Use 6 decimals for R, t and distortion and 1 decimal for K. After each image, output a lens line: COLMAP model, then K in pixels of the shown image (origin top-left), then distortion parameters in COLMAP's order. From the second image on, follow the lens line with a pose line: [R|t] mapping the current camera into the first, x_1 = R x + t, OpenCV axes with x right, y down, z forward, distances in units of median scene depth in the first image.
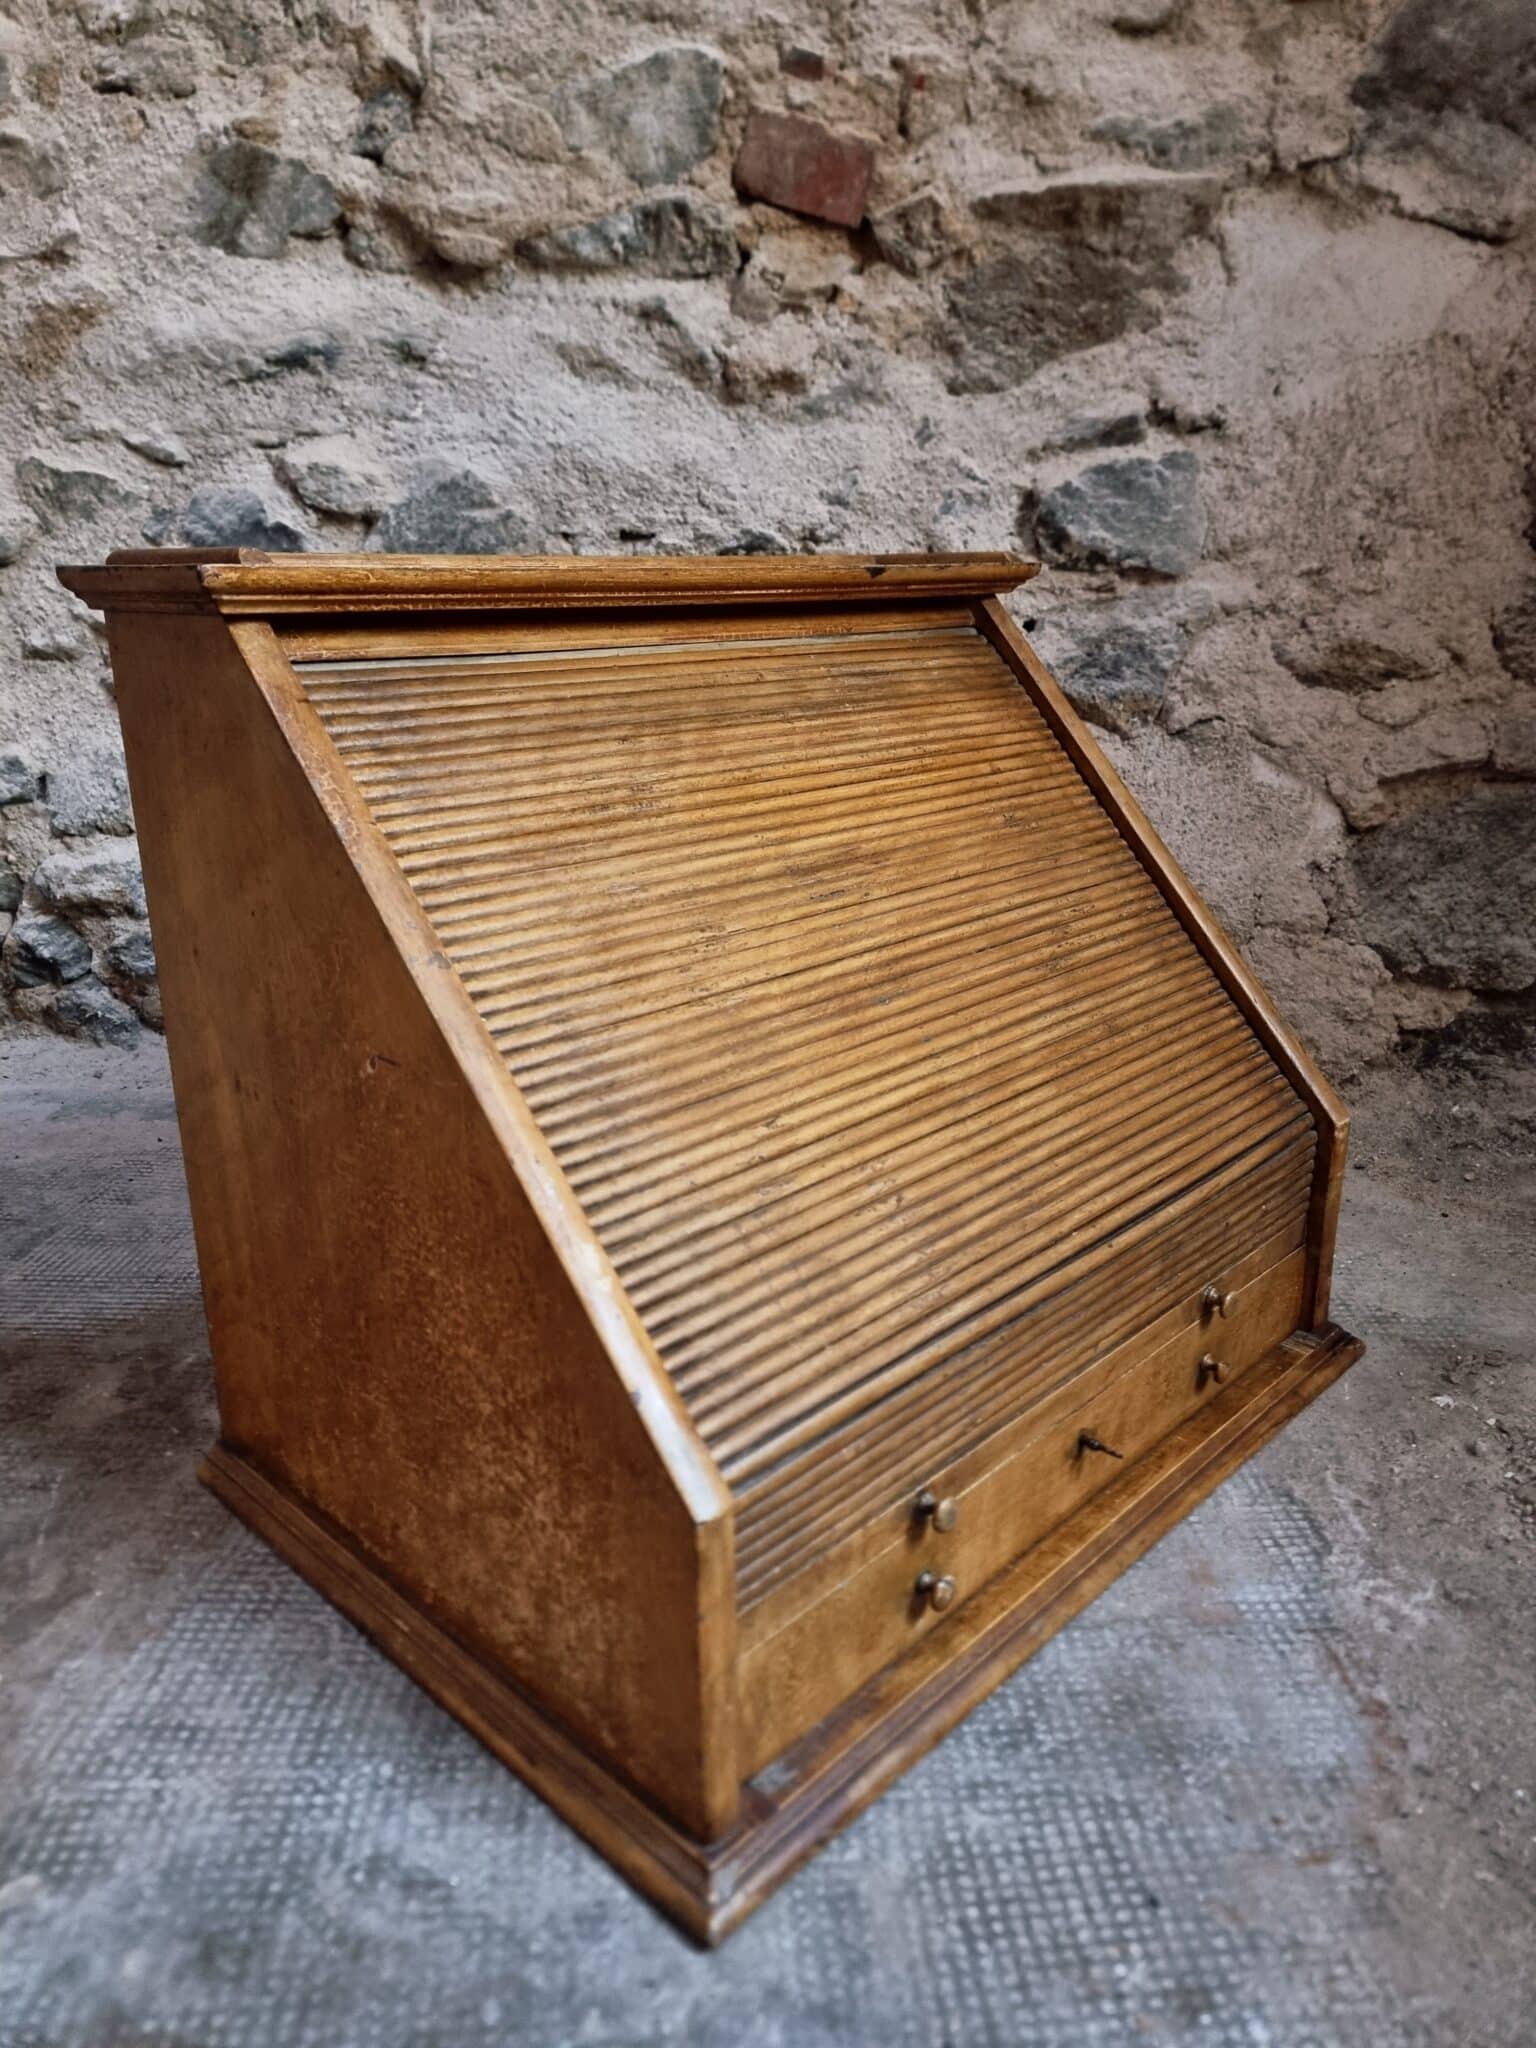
lens RADIAL K [[1419.4, 0, 751.5], [0, 1419.4, 1030.0], [0, 0, 1]] dist [0.055231, -0.048327]
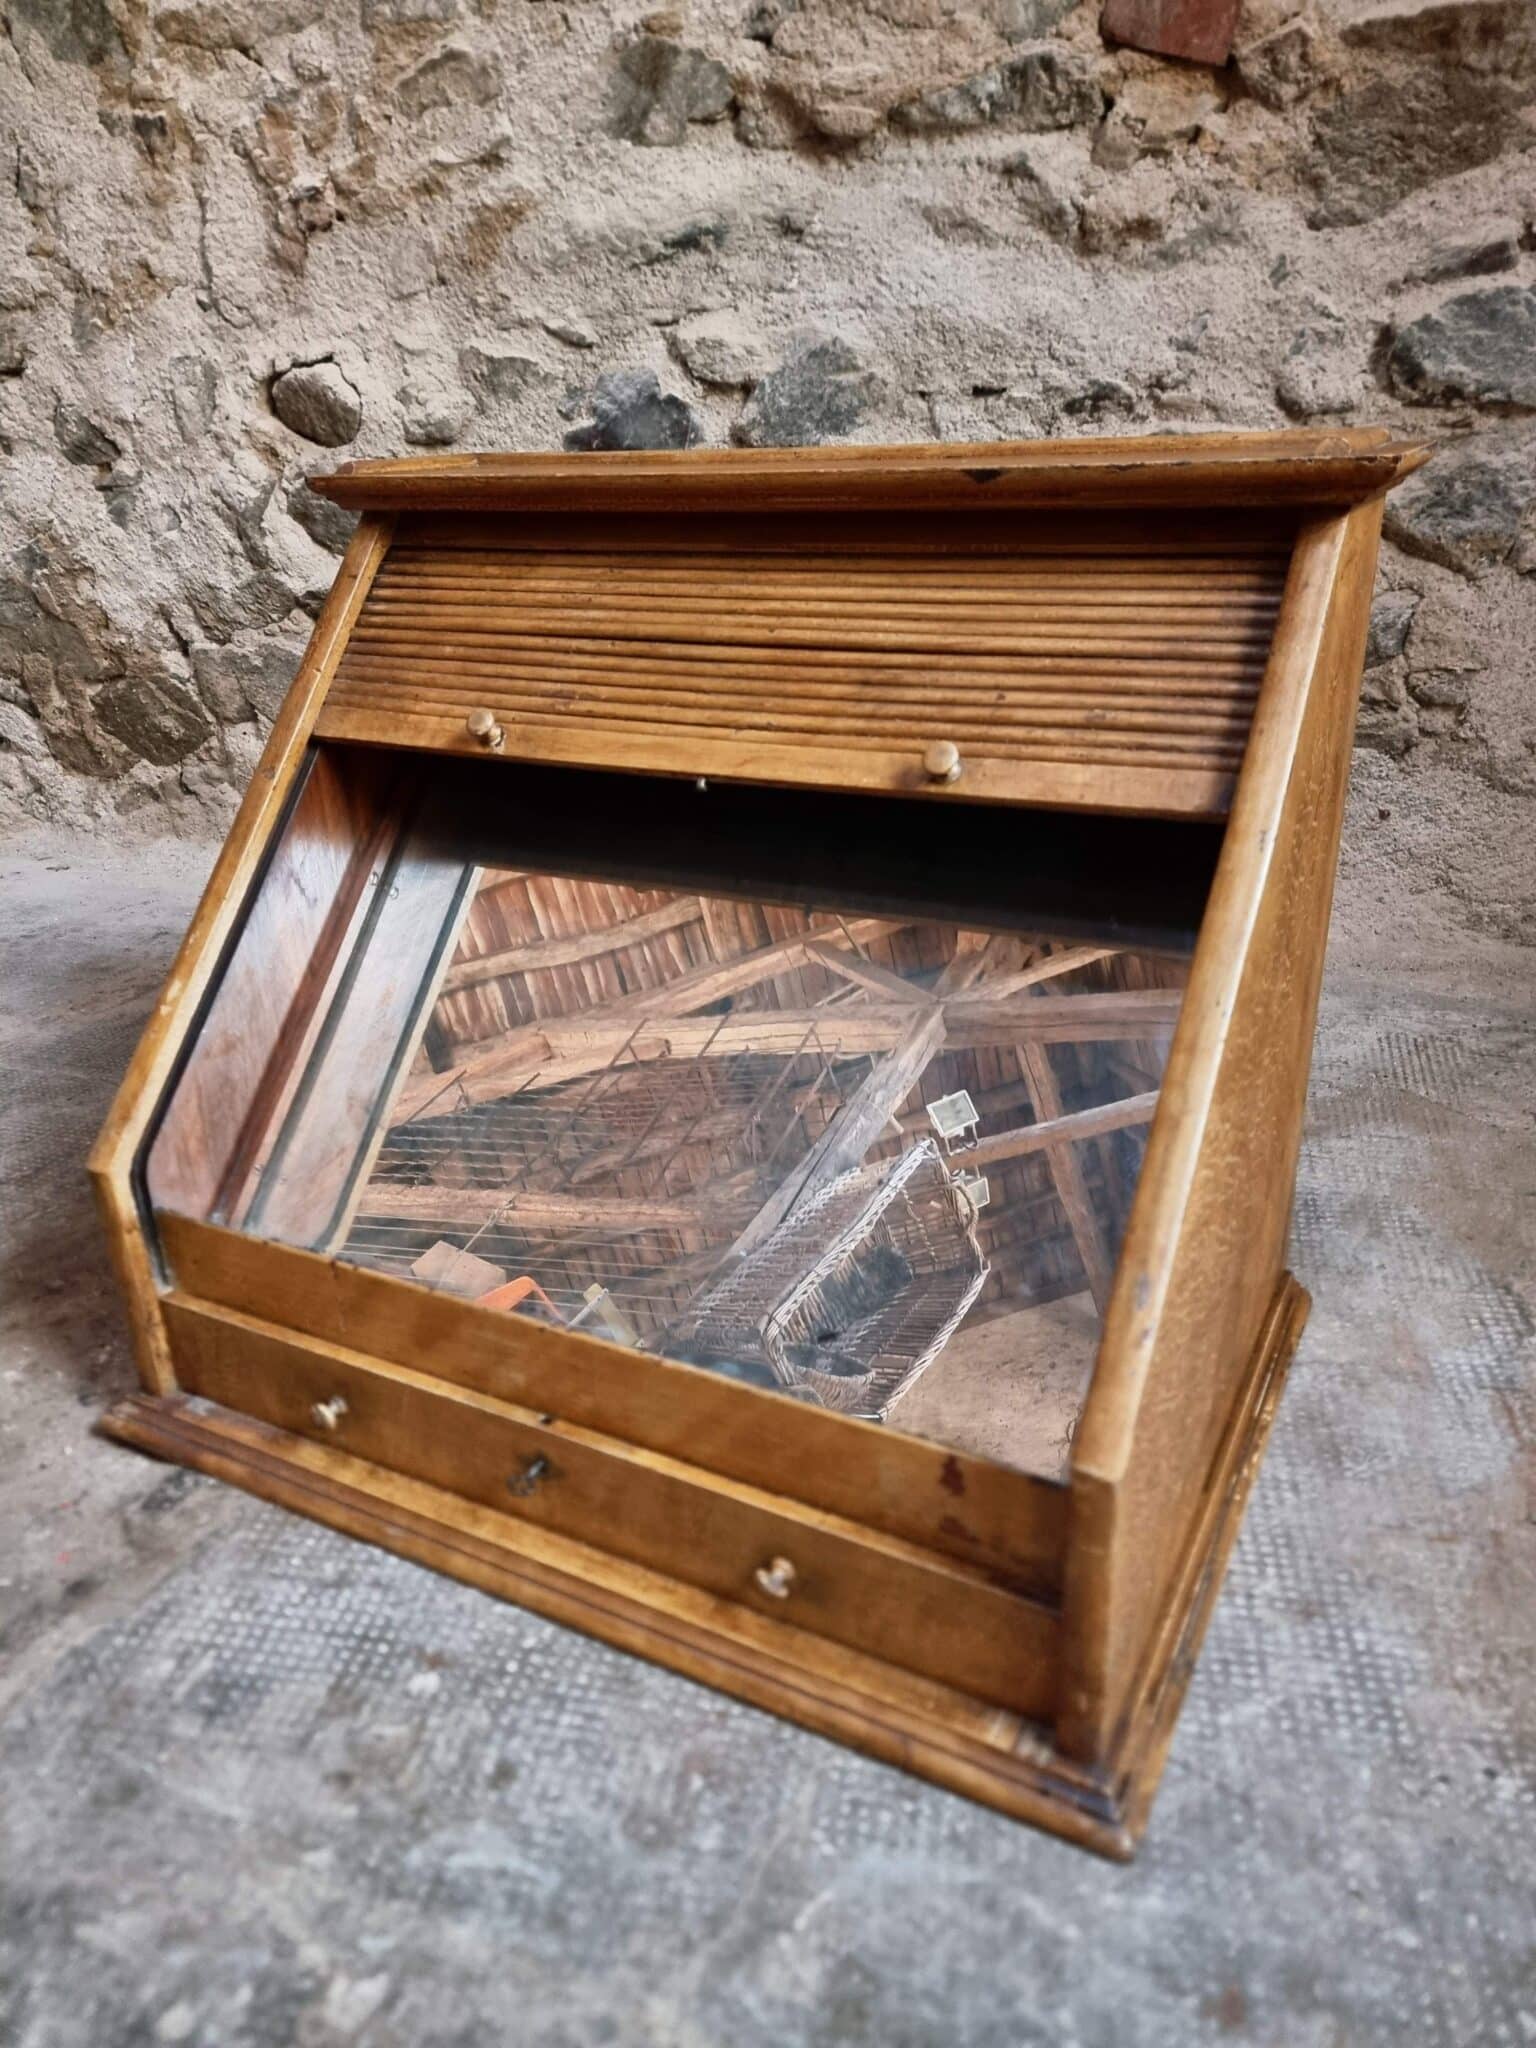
lens RADIAL K [[1411.3, 0, 758.0], [0, 1411.3, 1044.0], [0, 0, 1]] dist [0.070740, -0.065979]
pose [[0.968341, 0.064150, -0.241248, 0.043696], [-0.034958, 0.991742, 0.123394, 0.011999], [0.247172, -0.111053, 0.962587, -0.129508]]
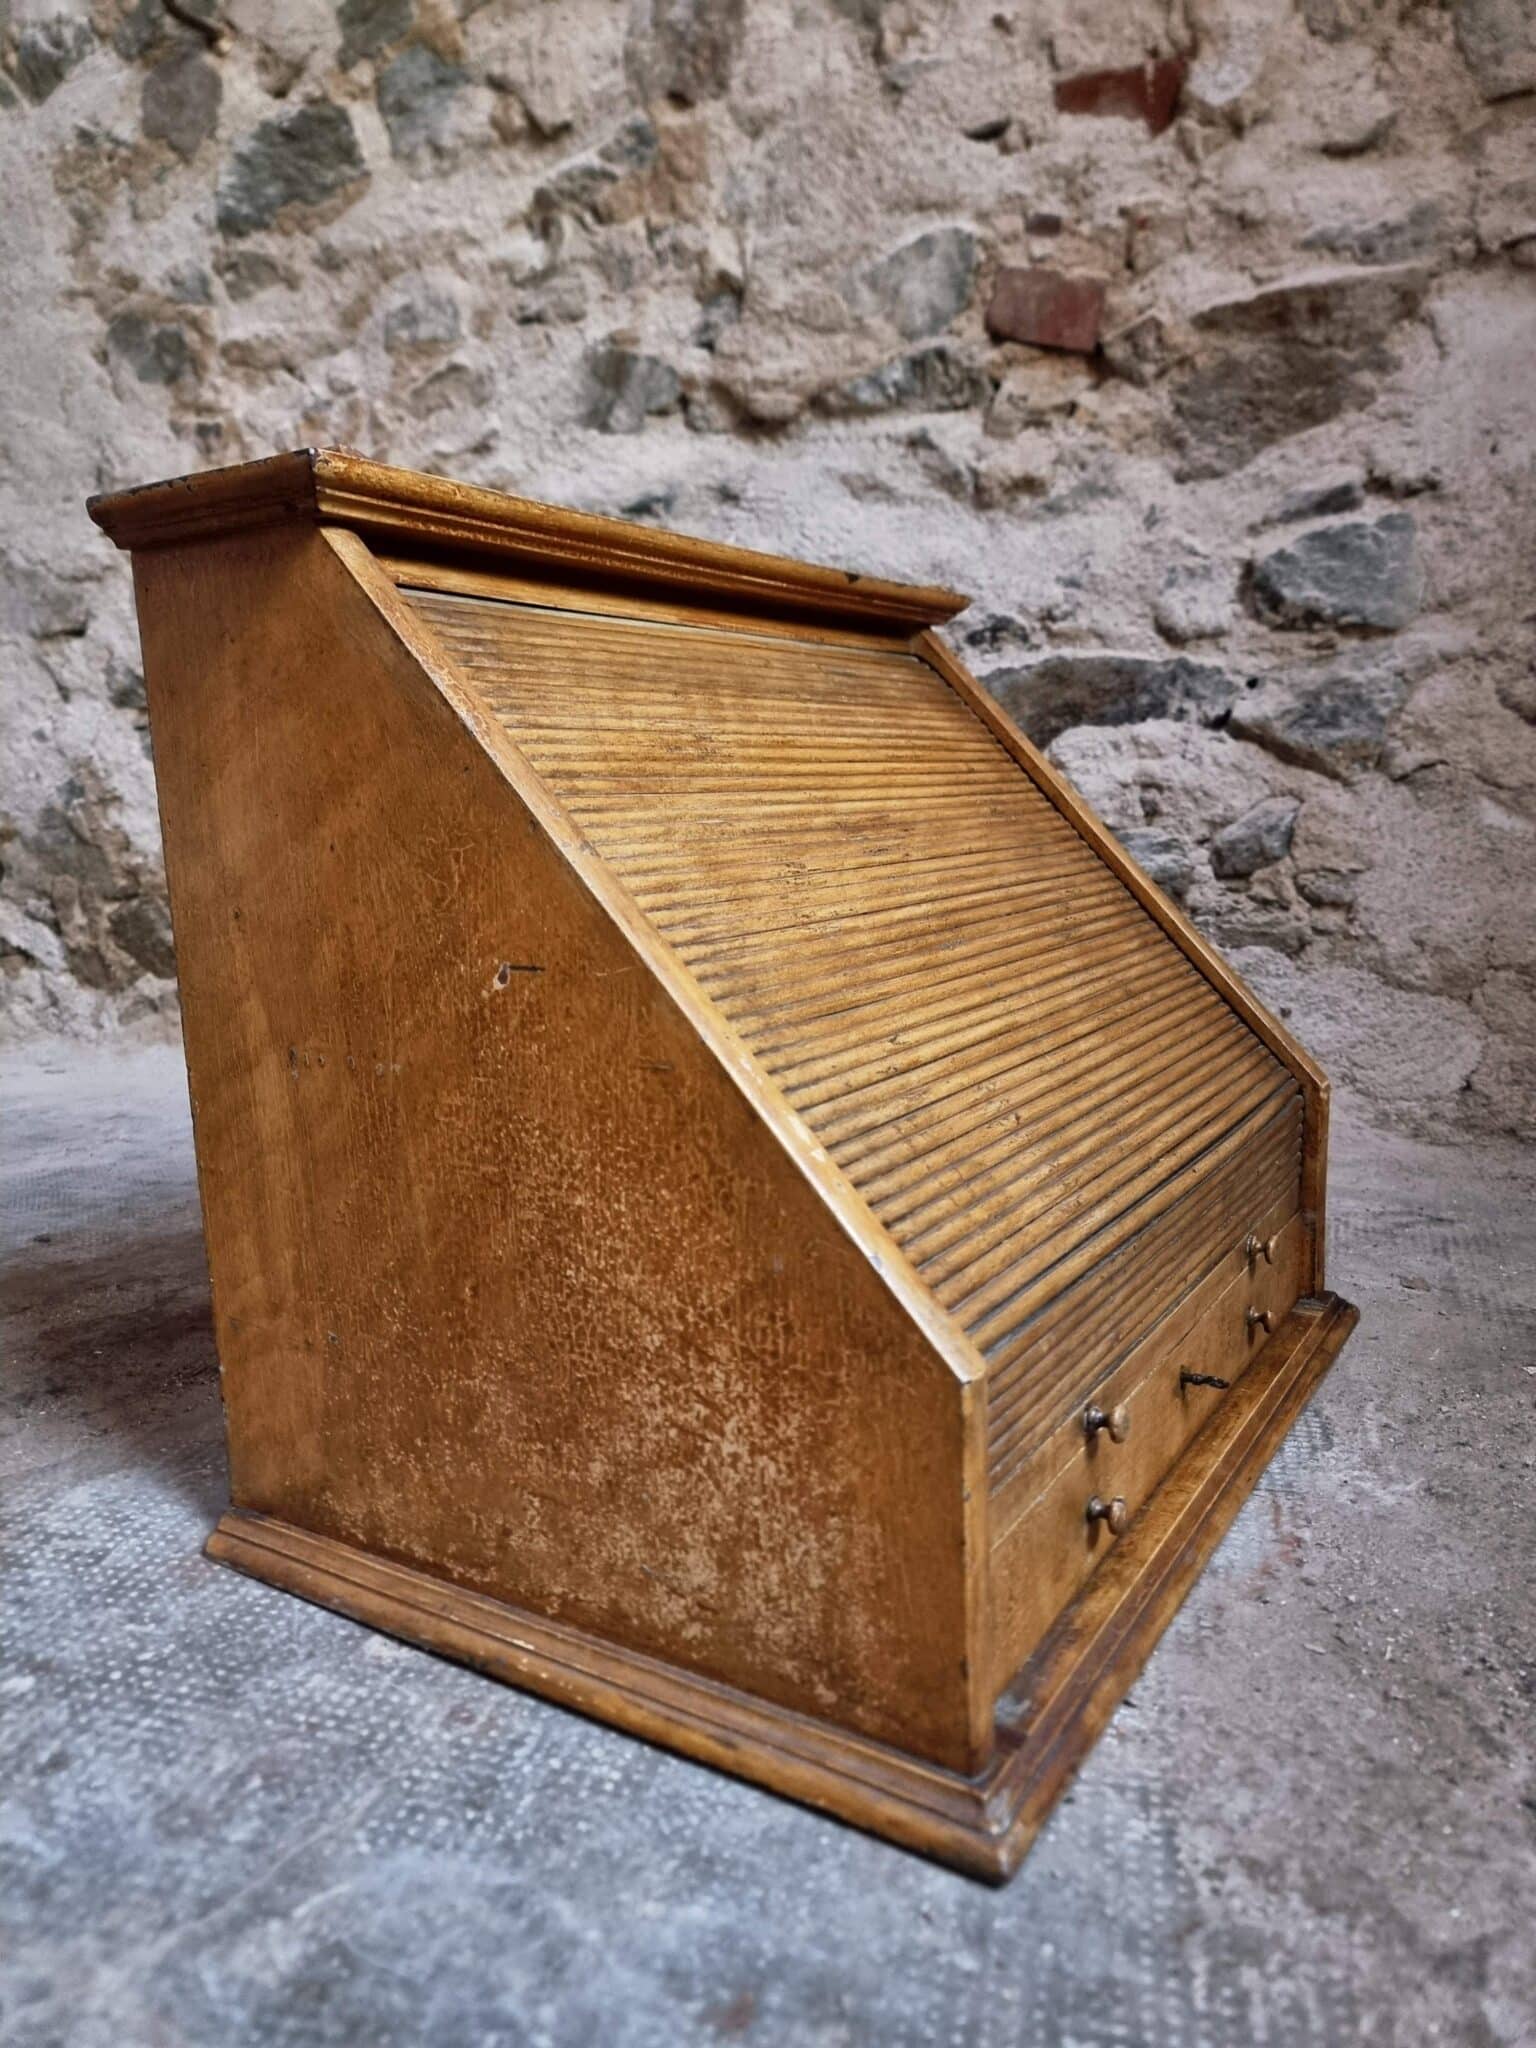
lens RADIAL K [[1427.9, 0, 758.4], [0, 1427.9, 1048.3], [0, 0, 1]] dist [0.038998, -0.028141]
pose [[0.947356, 0.038646, -0.317841, 0.203079], [-0.076379, 0.991308, -0.107122, 0.133655], [0.310938, 0.125759, 0.942073, -0.094209]]
